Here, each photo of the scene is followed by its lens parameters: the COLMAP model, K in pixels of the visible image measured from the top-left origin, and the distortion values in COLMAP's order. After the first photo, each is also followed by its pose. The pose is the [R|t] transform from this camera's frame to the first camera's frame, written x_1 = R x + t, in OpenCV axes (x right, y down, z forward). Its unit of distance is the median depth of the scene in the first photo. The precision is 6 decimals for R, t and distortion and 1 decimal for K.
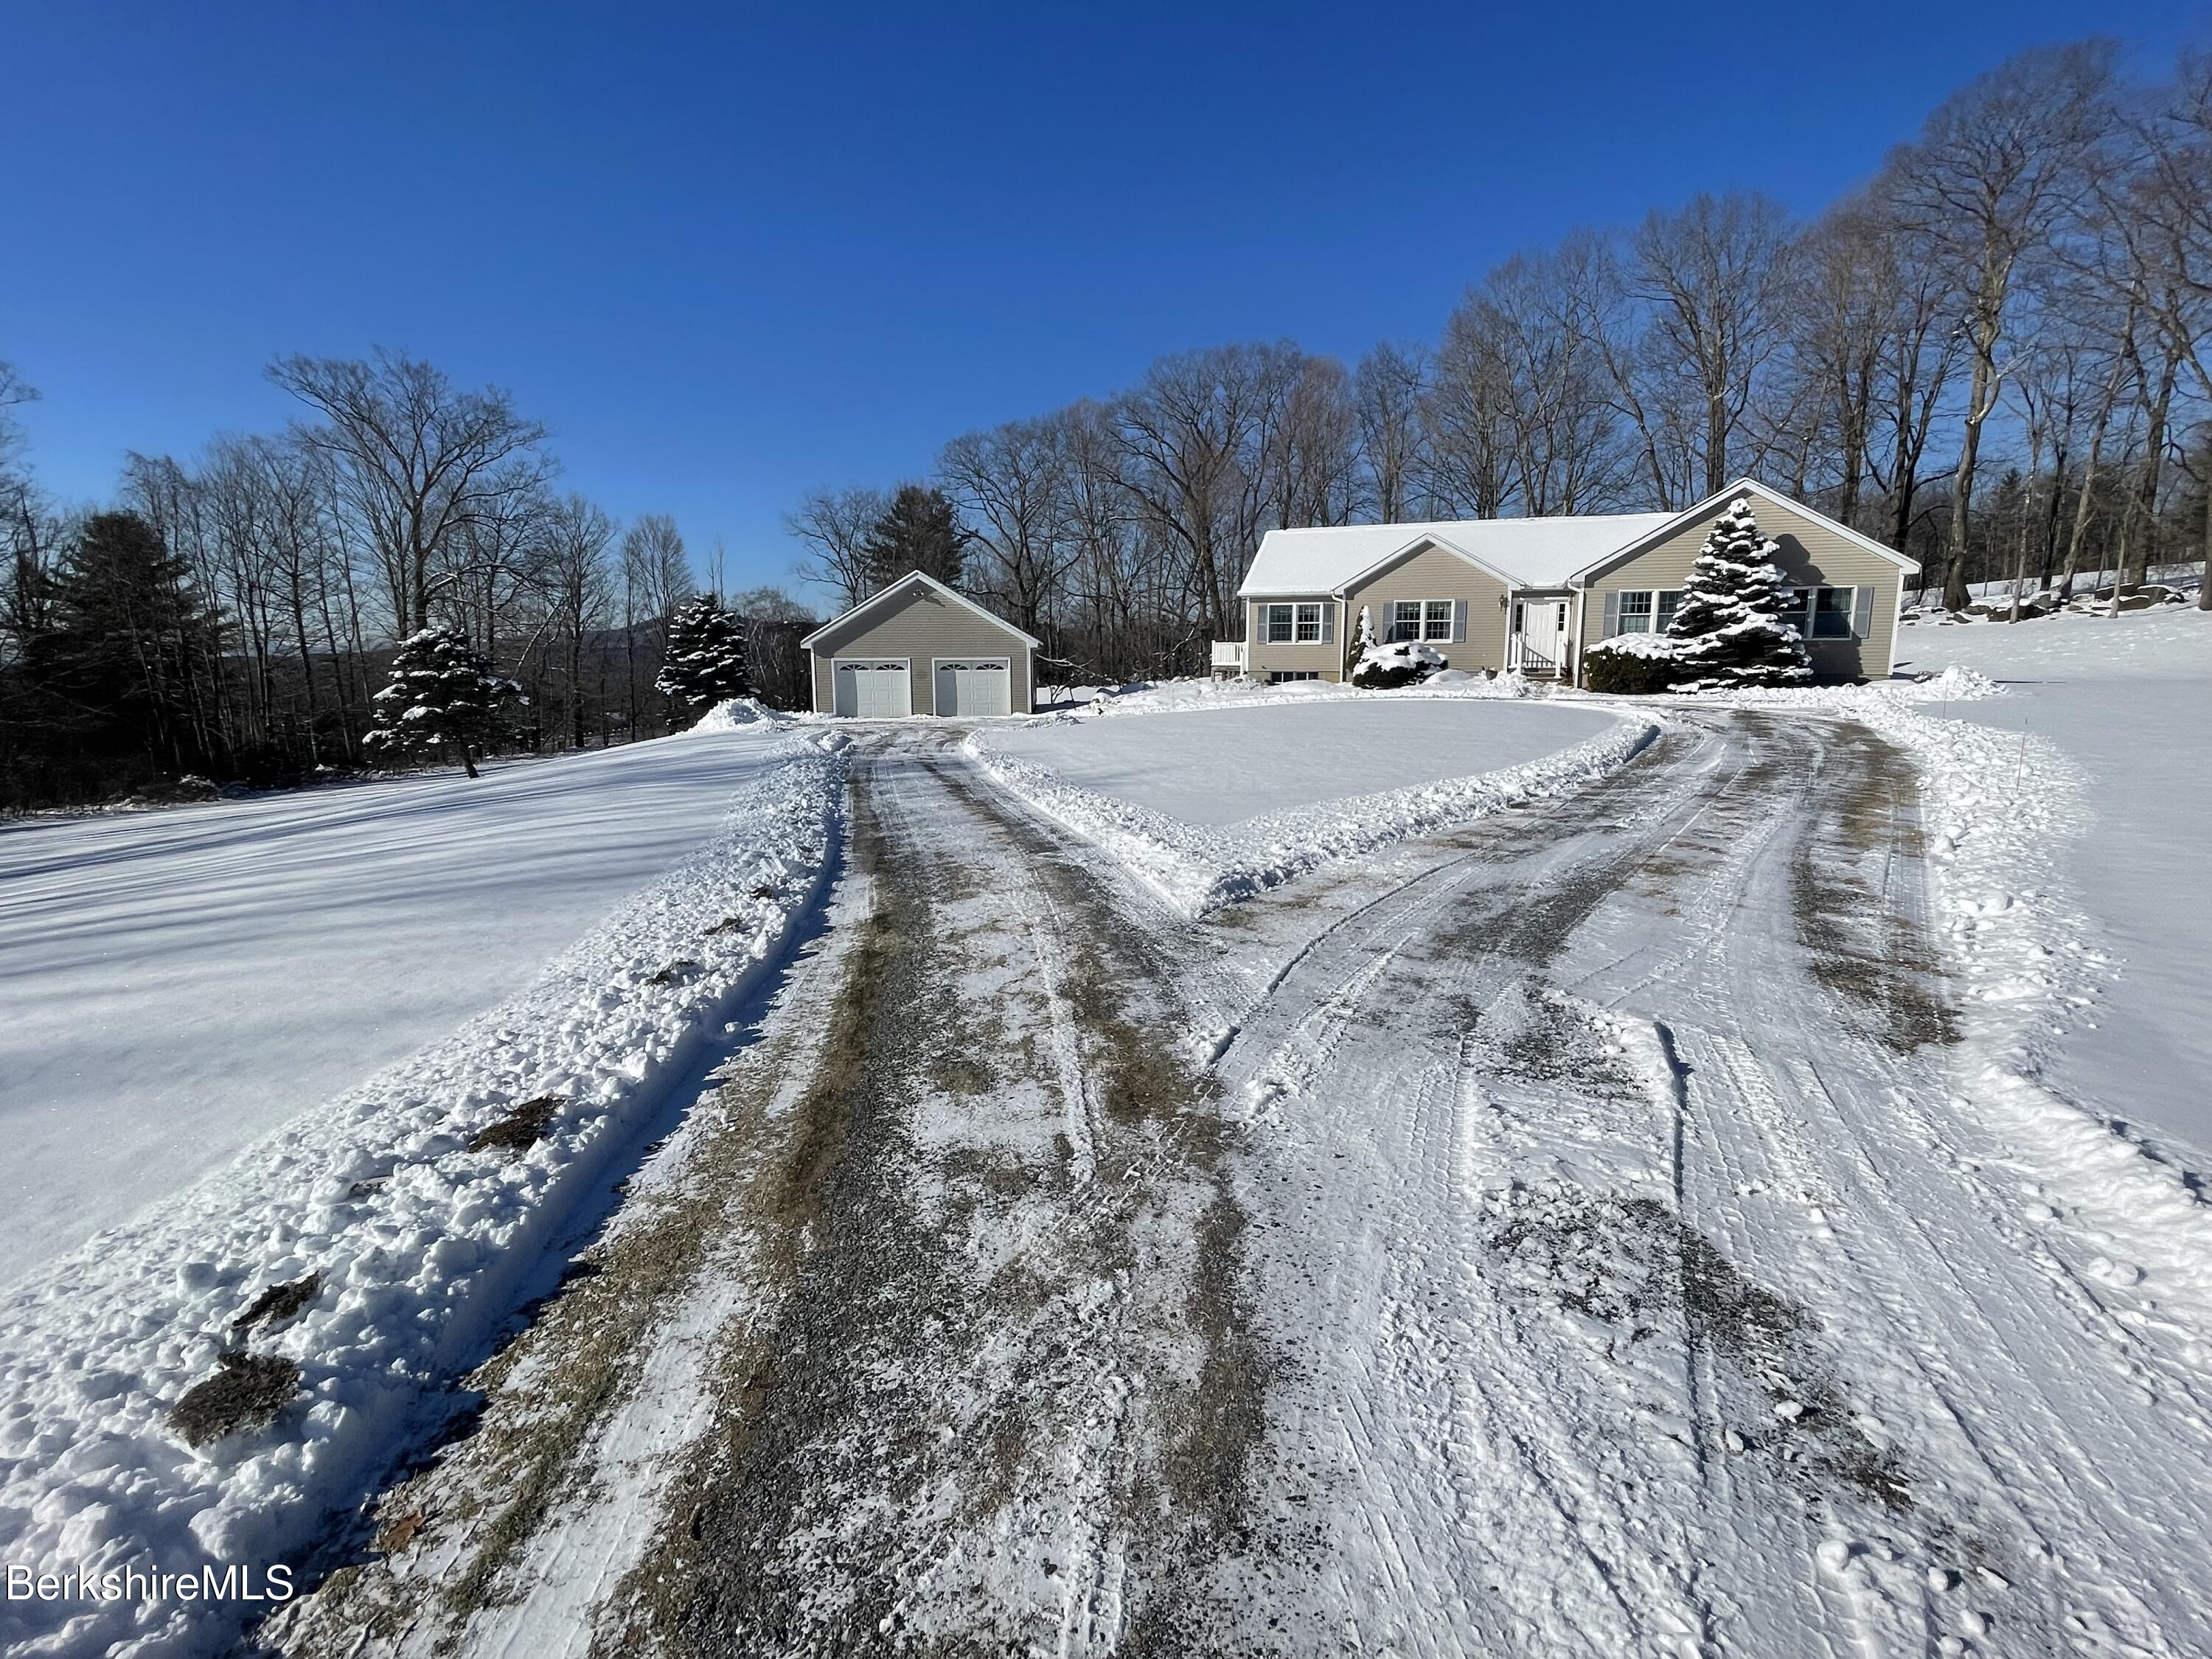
lens RADIAL K [[1058.2, 0, 1106.7], [0, 1058.2, 824.4], [0, 0, 1]] dist [-0.001506, -0.001178]
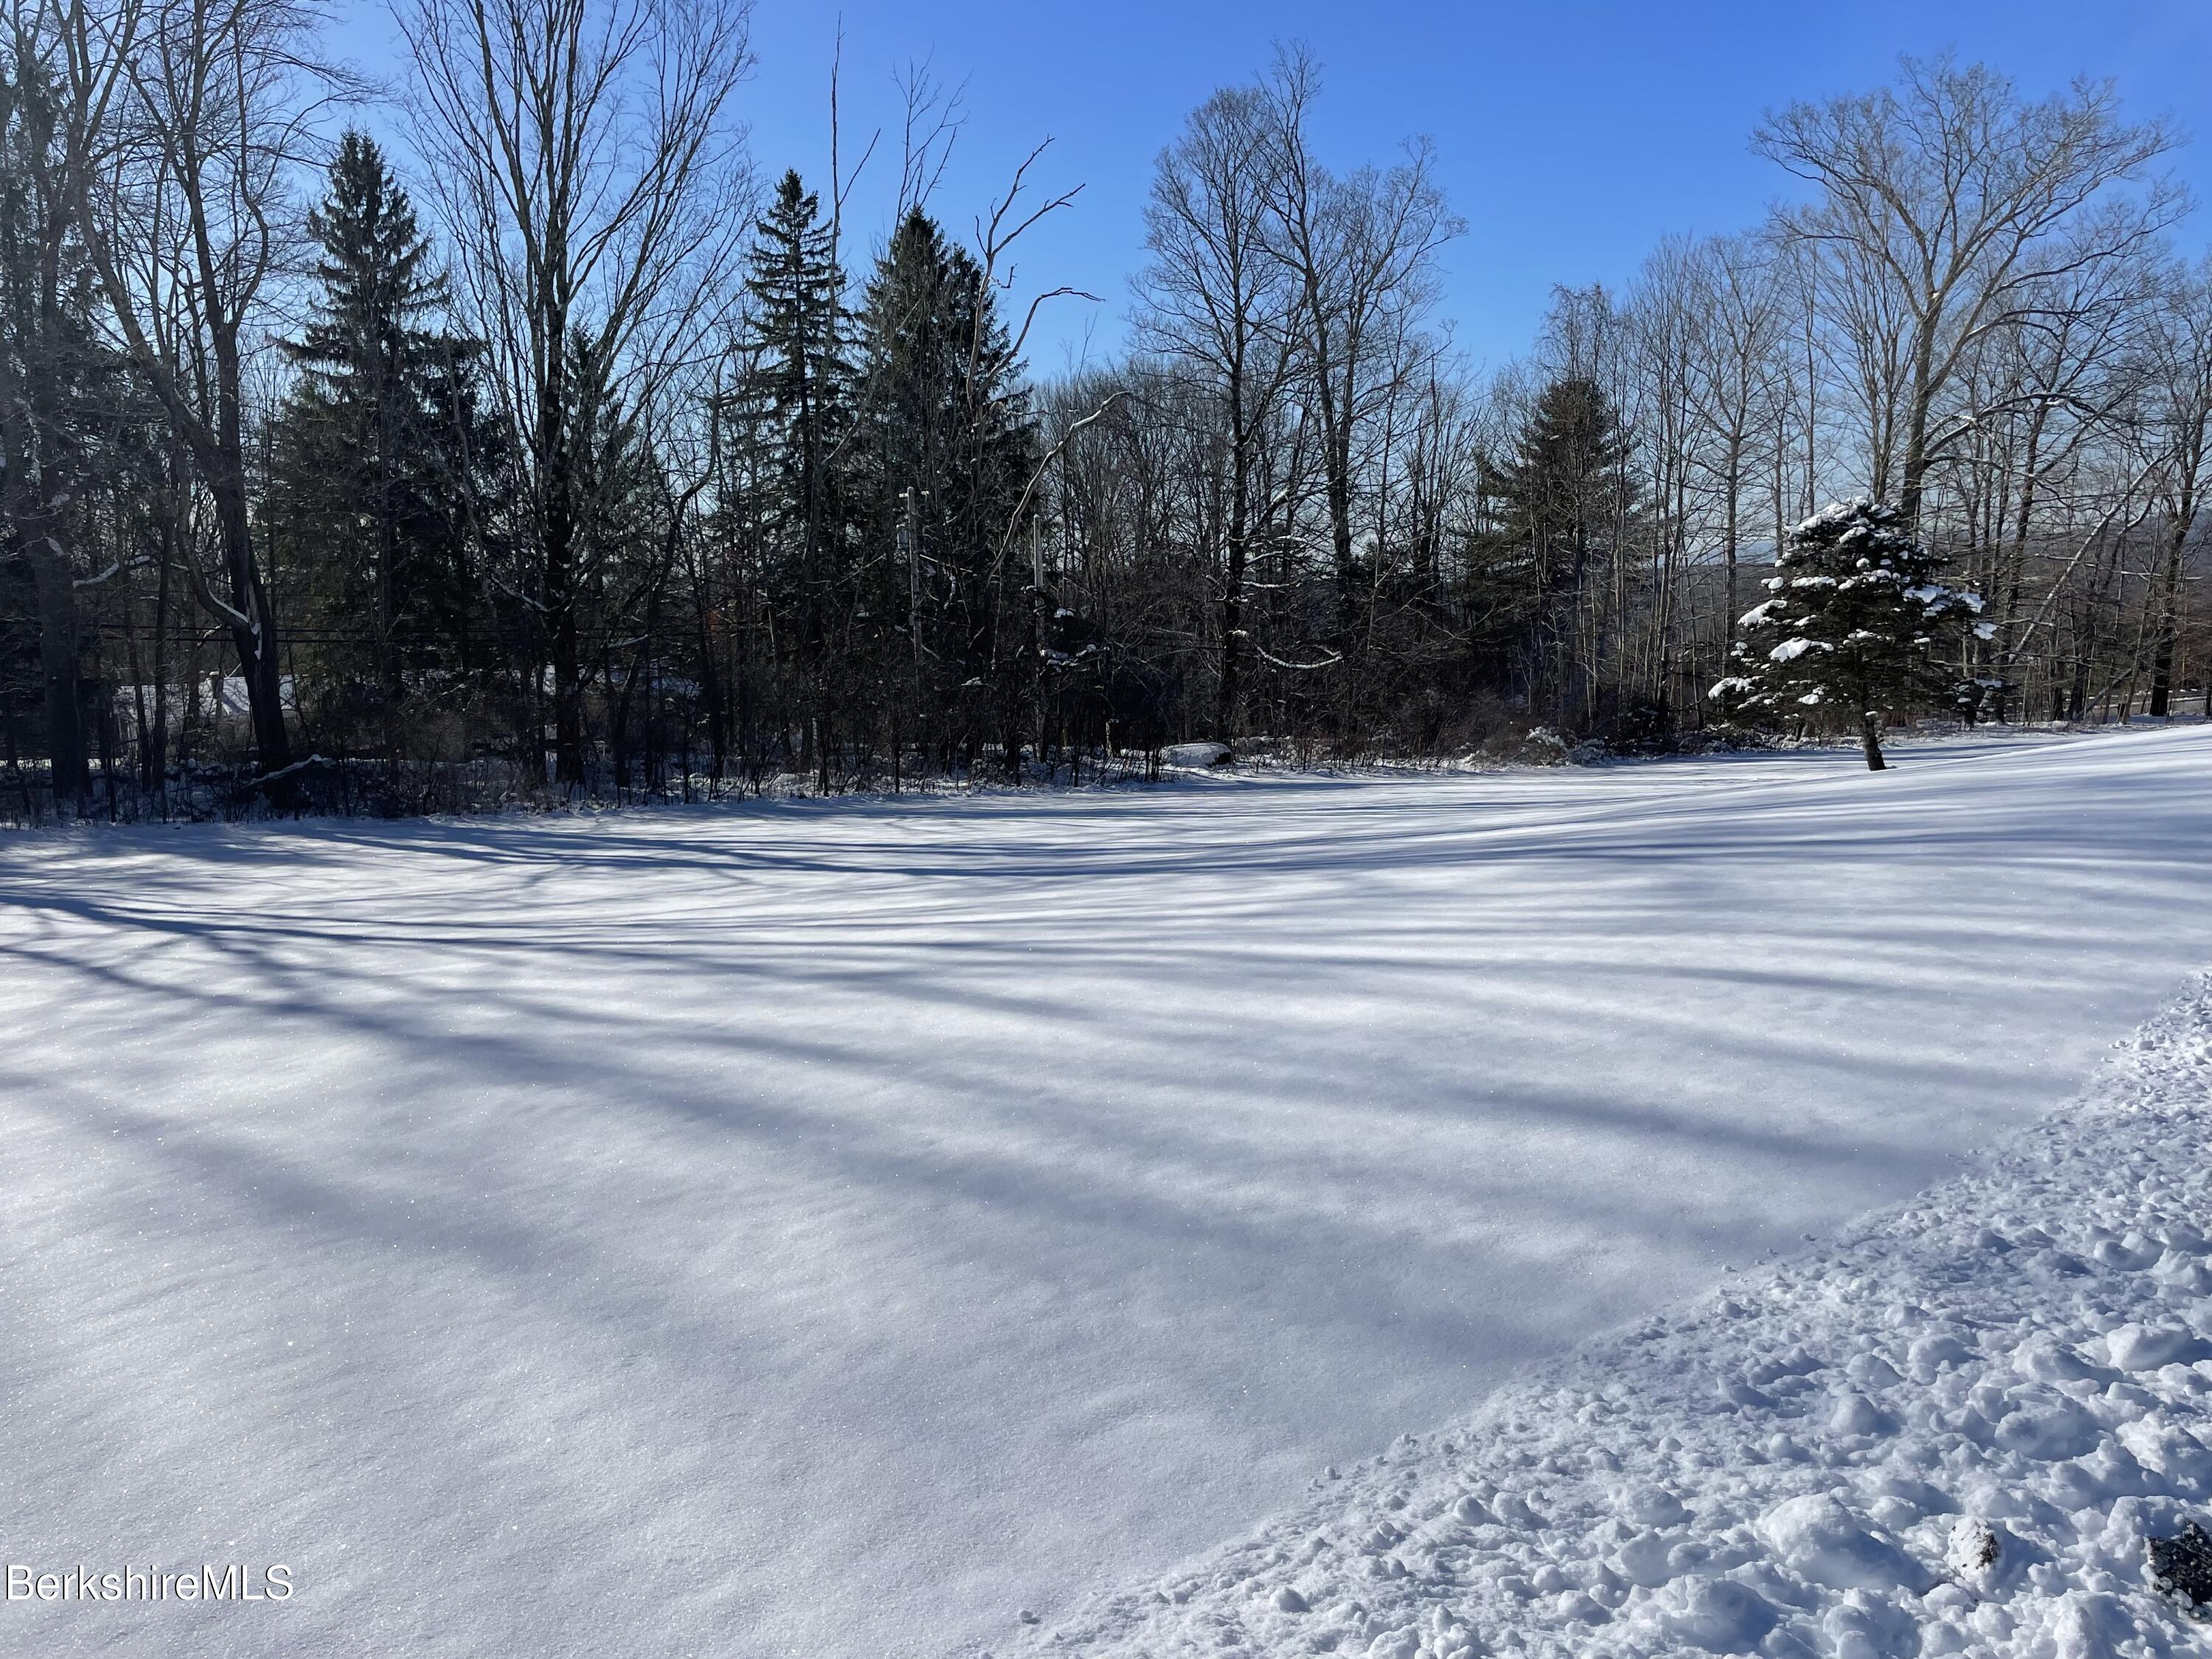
lens RADIAL K [[1686.0, 0, 1107.7], [0, 1686.0, 828.3], [0, 0, 1]] dist [0.077889, -0.097371]
pose [[0.516291, 0.115864, -0.848540, -0.022907], [-0.115348, 0.991186, 0.065159, -0.013154], [0.848610, 0.064236, 0.525105, 0.099847]]
